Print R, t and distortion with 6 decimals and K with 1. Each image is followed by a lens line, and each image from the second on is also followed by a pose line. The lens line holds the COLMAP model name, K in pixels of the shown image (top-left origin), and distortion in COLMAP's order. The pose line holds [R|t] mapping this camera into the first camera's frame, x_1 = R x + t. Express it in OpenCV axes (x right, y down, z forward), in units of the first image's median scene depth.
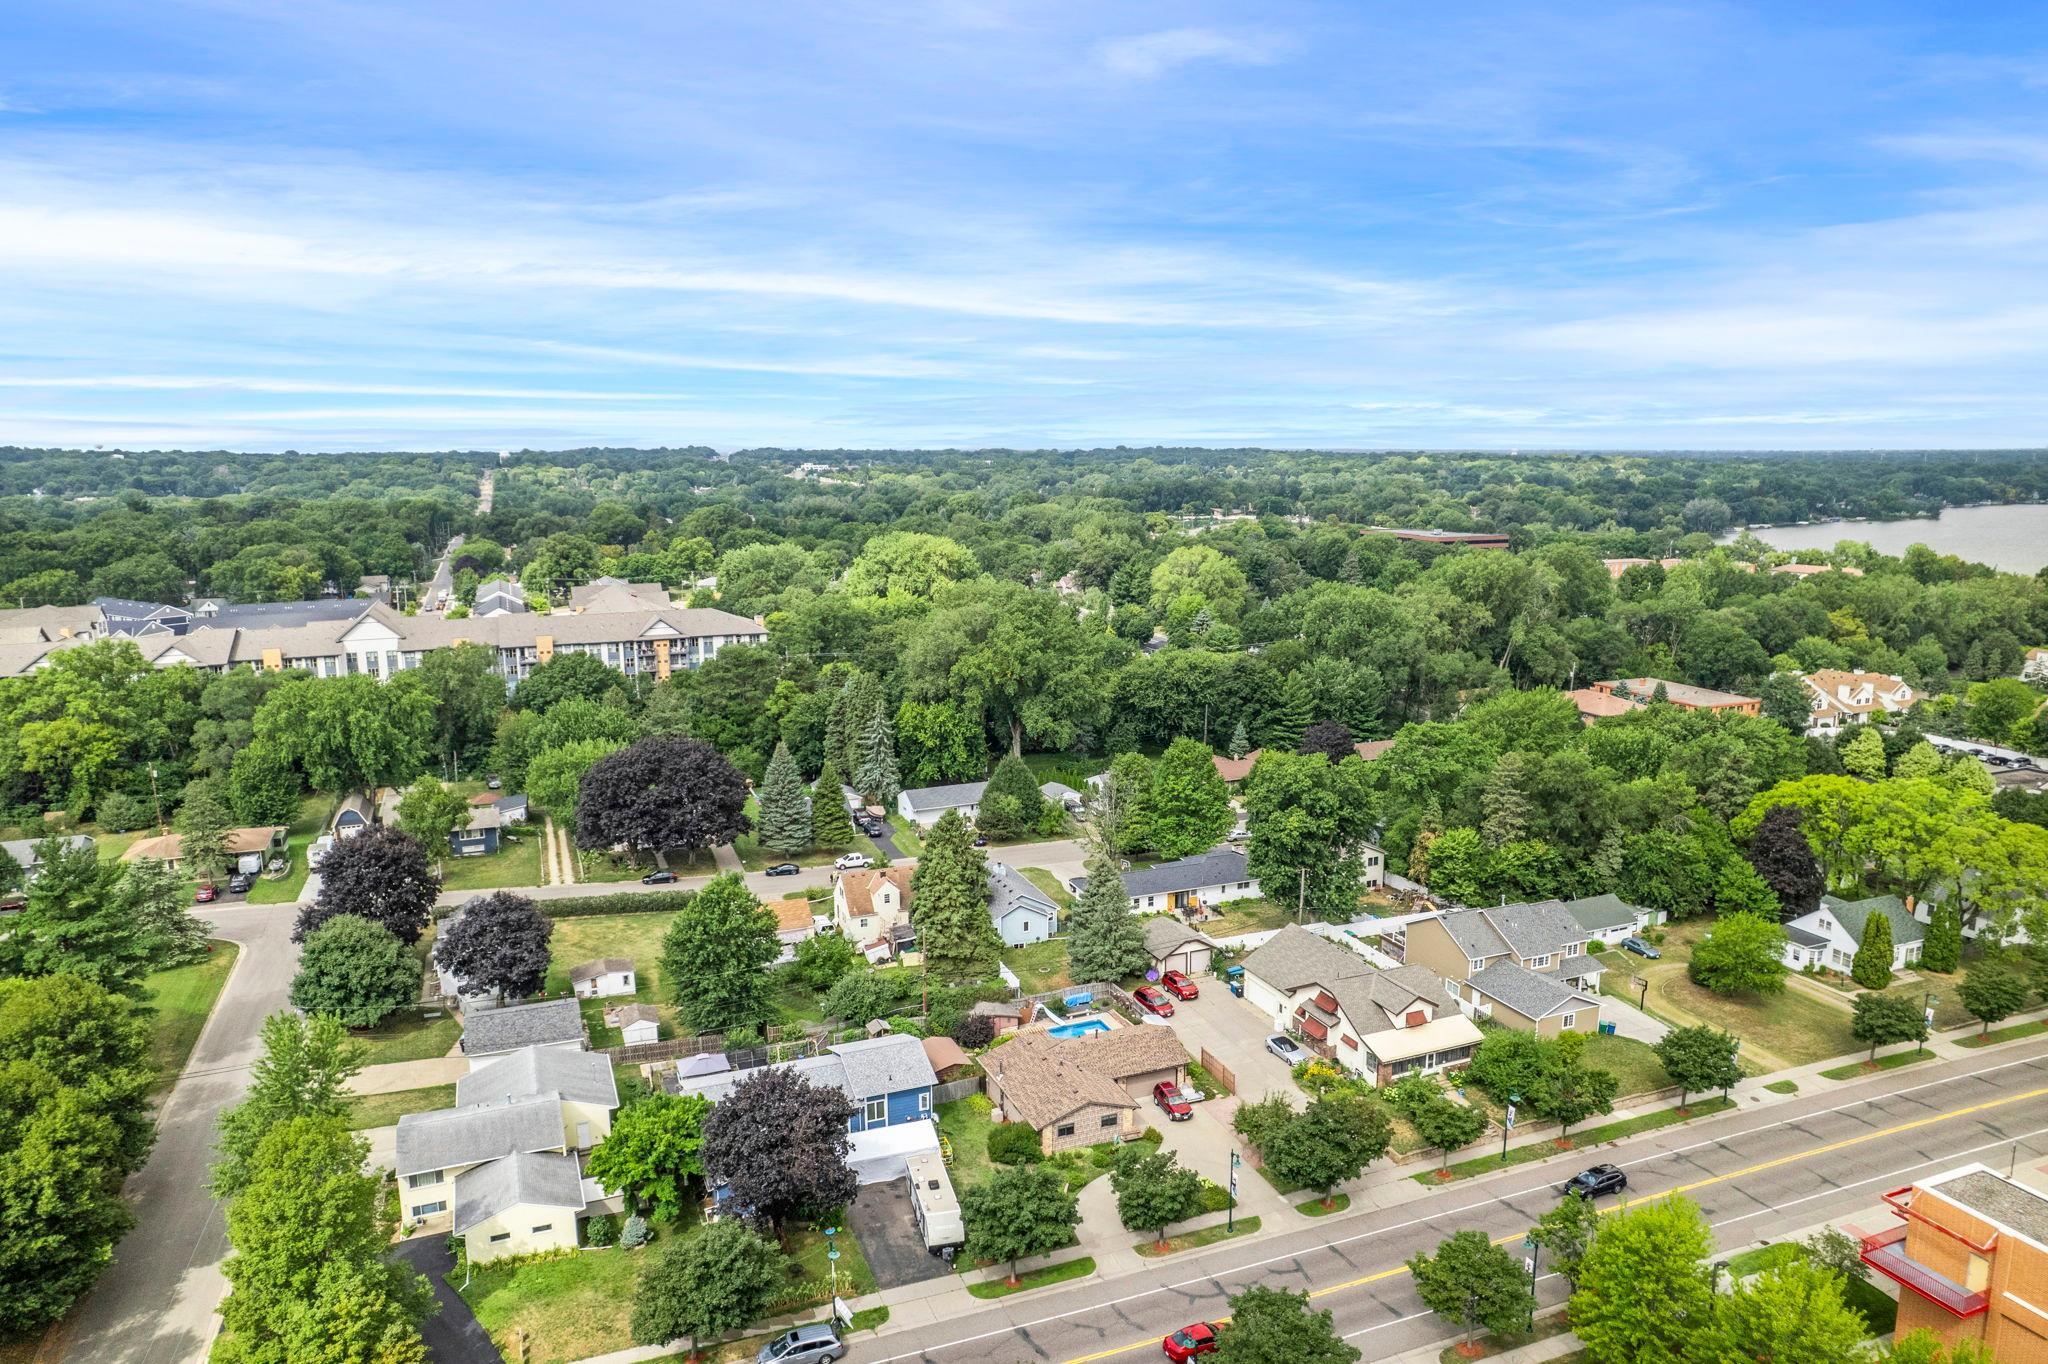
lens RADIAL K [[1318.4, 0, 994.1], [0, 1318.4, 726.3], [0, 0, 1]] dist [-0.072663, 0.061058]
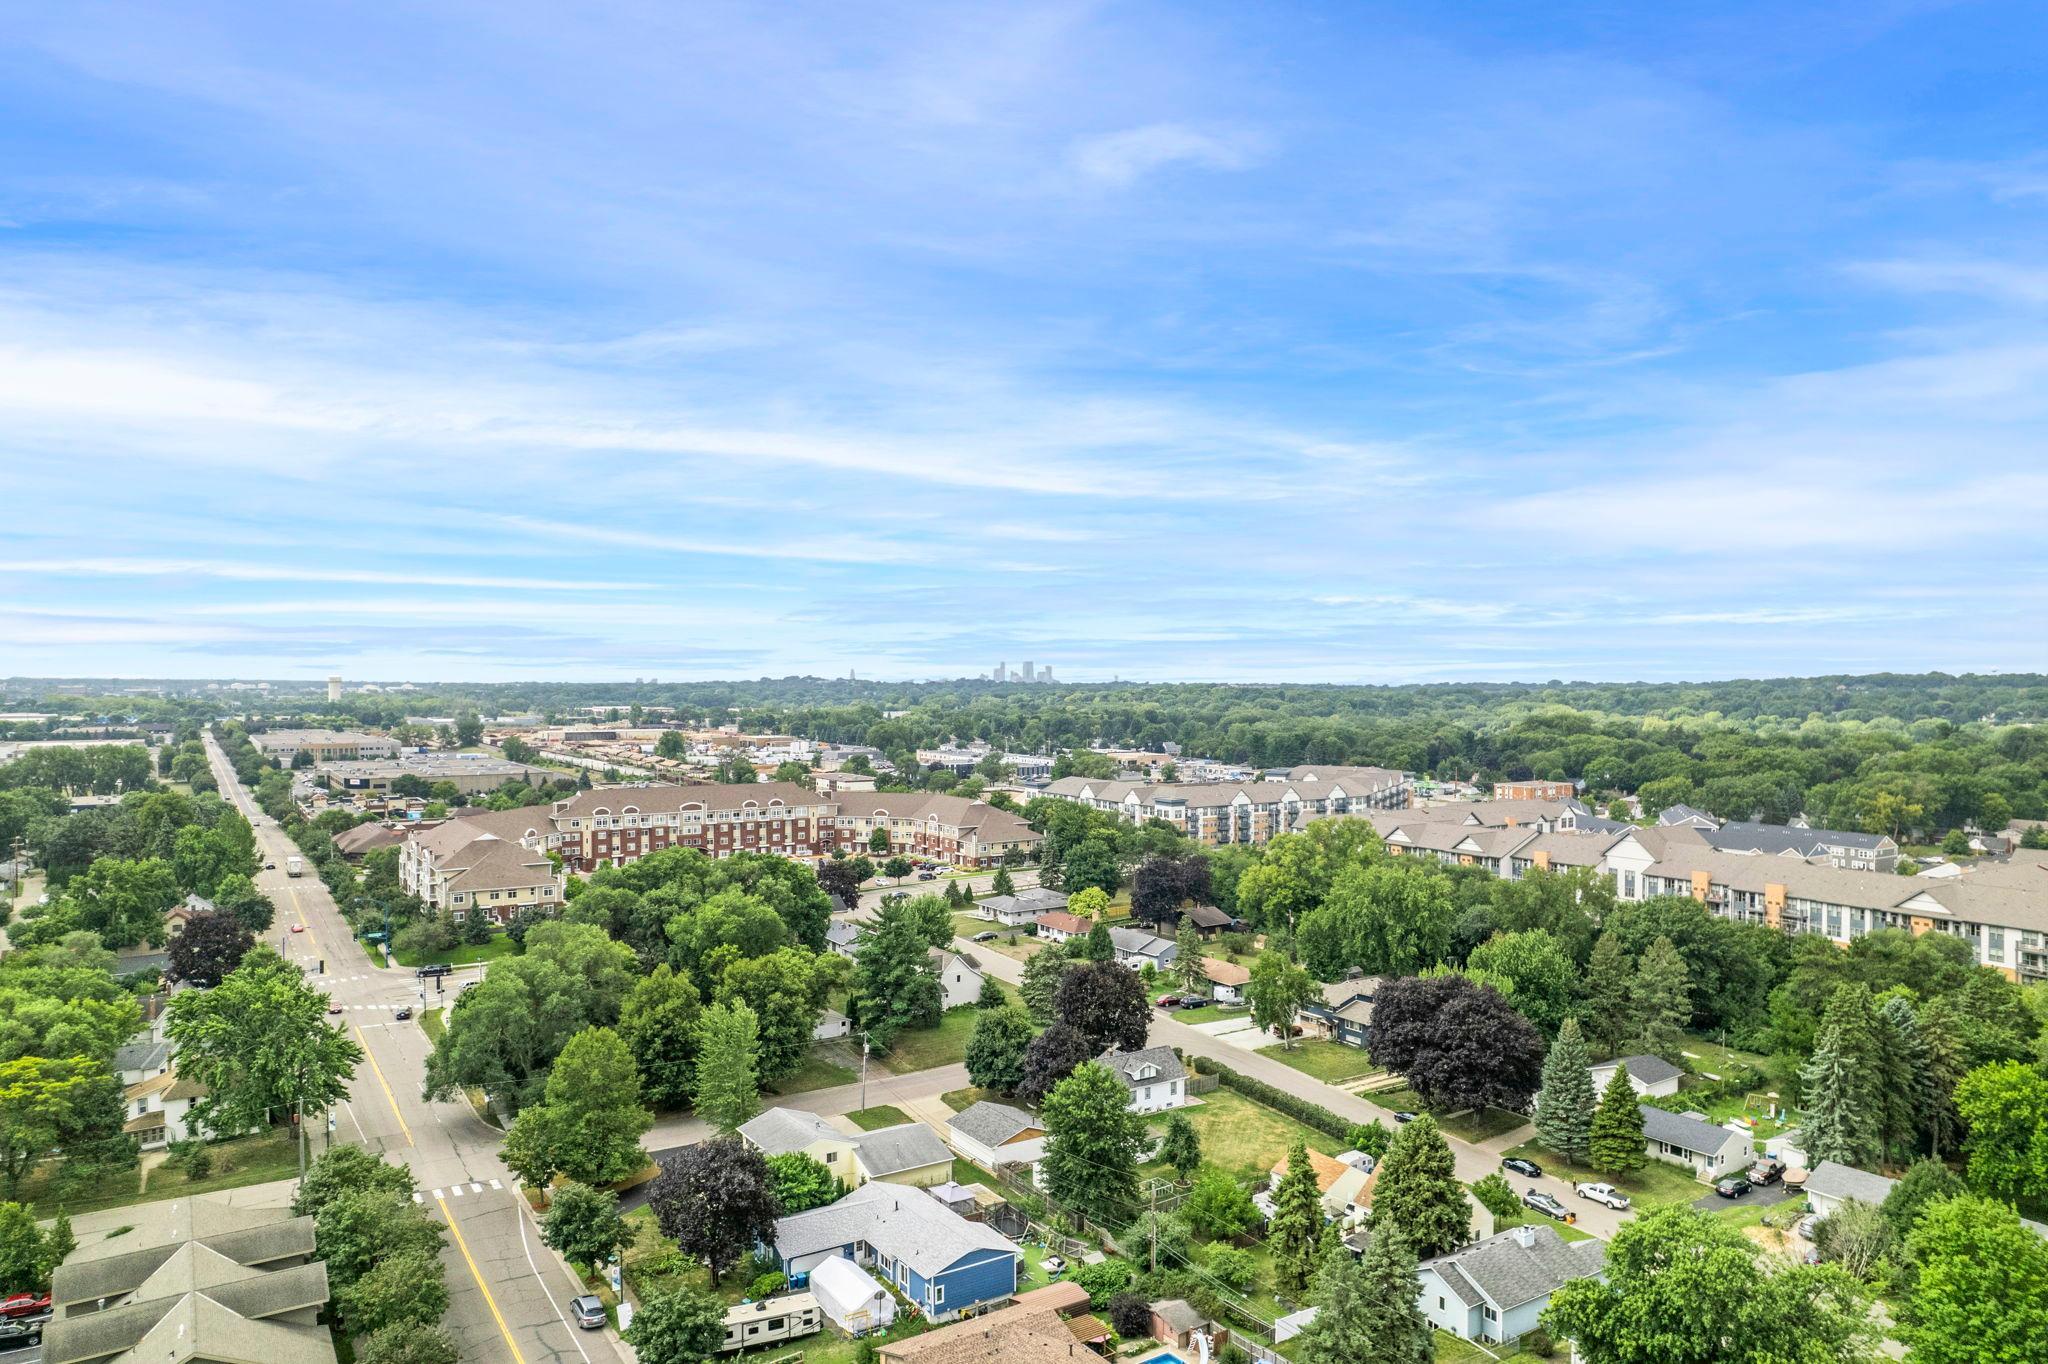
lens RADIAL K [[1318.4, 0, 1009.6], [0, 1318.4, 710.0], [0, 0, 1]] dist [-0.072663, 0.061058]
pose [[0.196627, 0.030883, -0.979992, 0.535475], [-0.210439, 0.977540, -0.011417, -0.089549], [0.957629, 0.208473, 0.198710, 0.442535]]
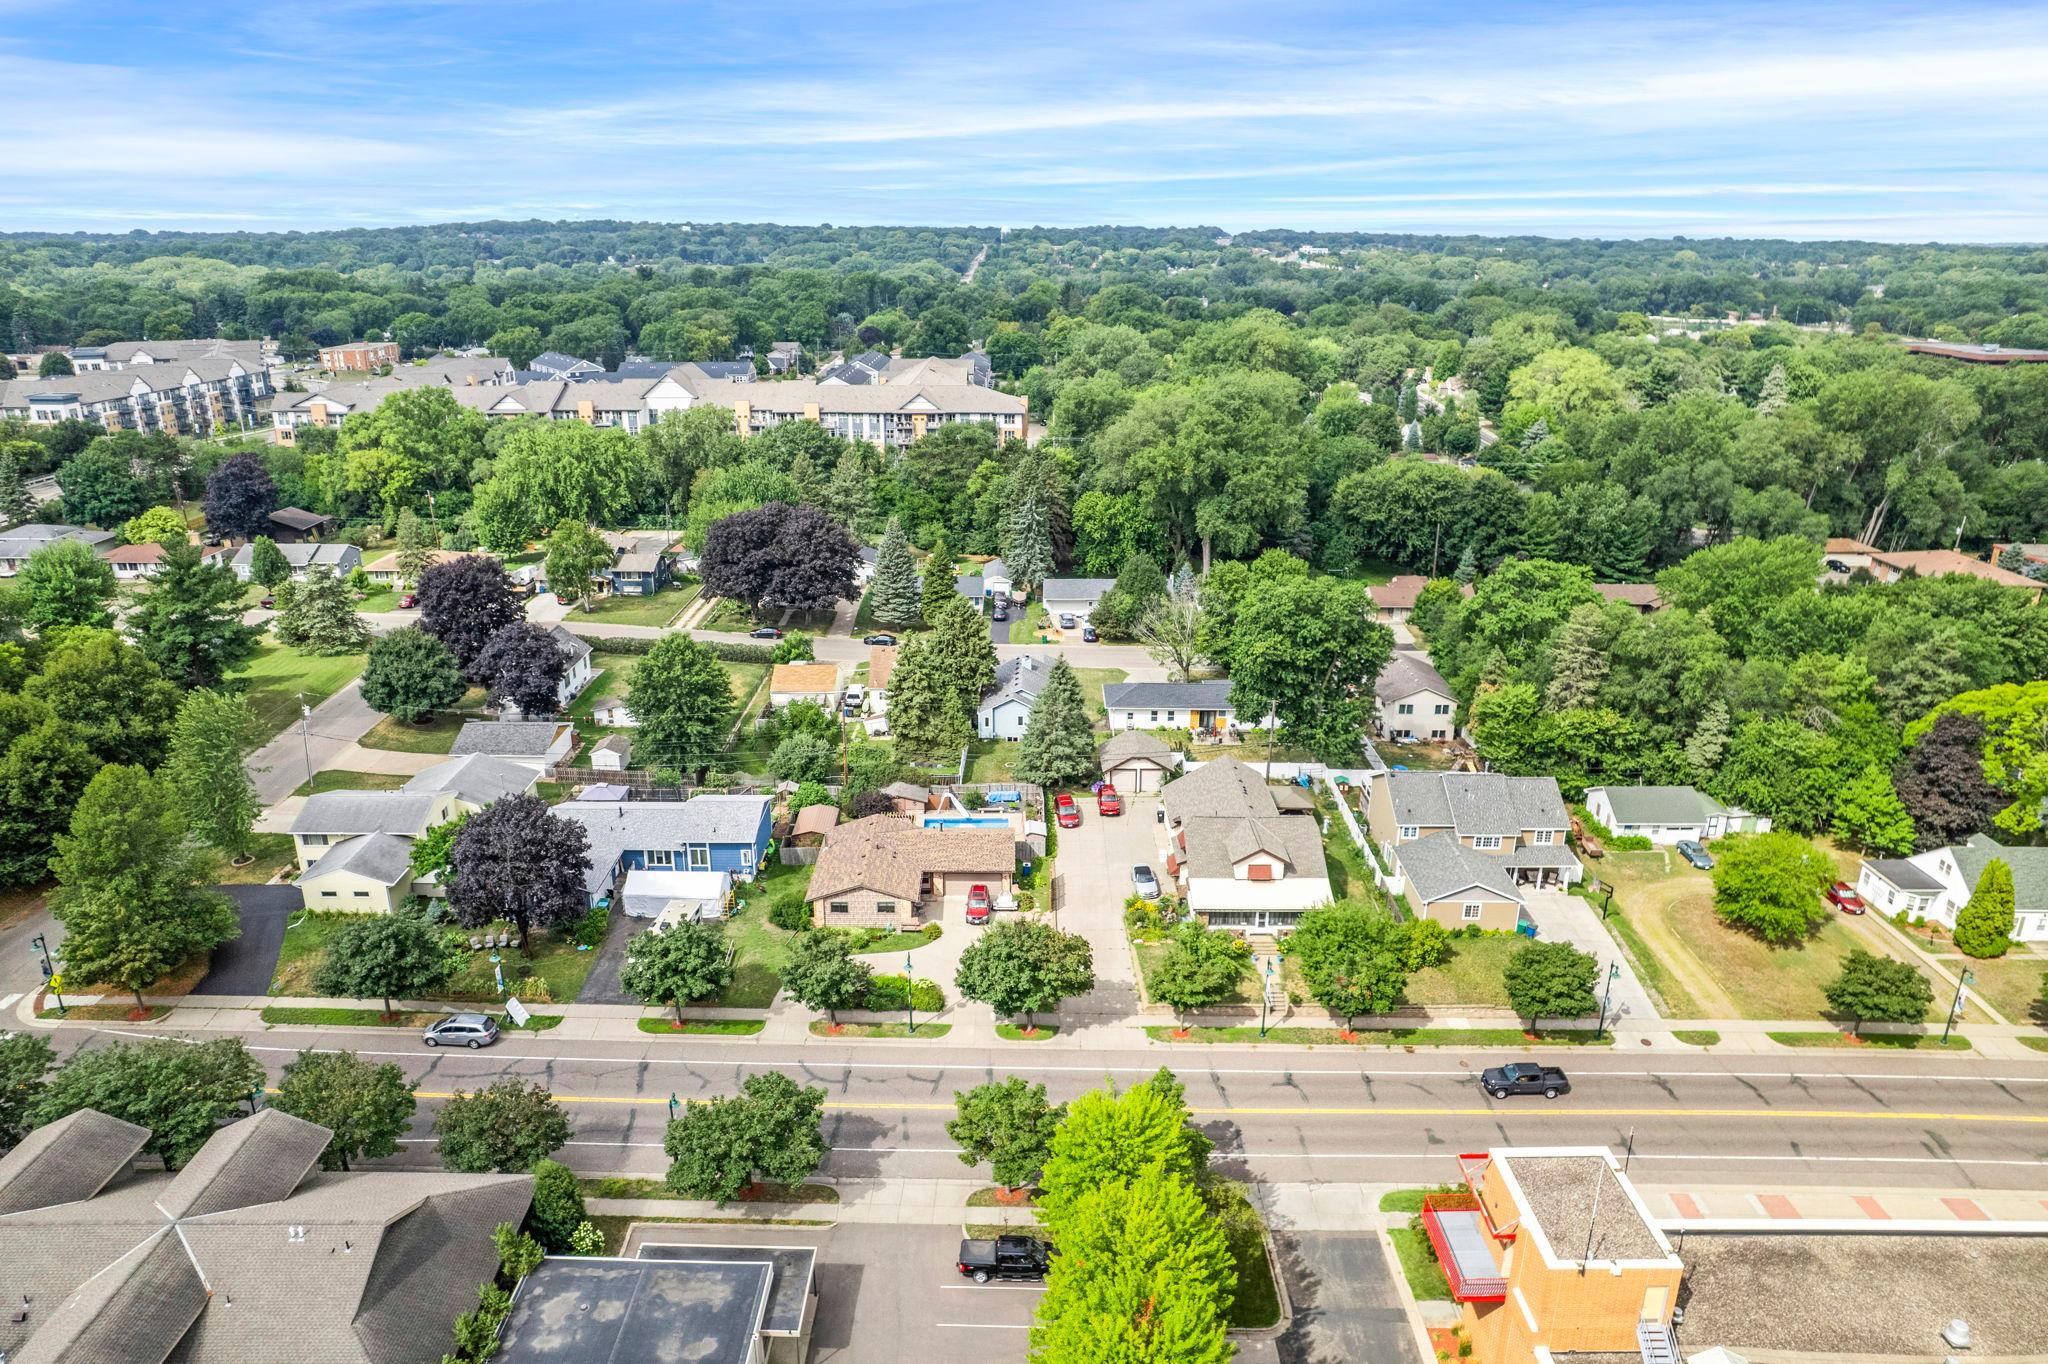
lens RADIAL K [[1318.4, 0, 999.9], [0, 1318.4, 707.5], [0, 0, 1]] dist [-0.072663, 0.061058]
pose [[0.925552, 0.138660, -0.352317, 0.283478], [-0.087391, 0.983637, 0.157546, -0.009969], [0.368398, -0.115028, 0.922525, 0.065076]]
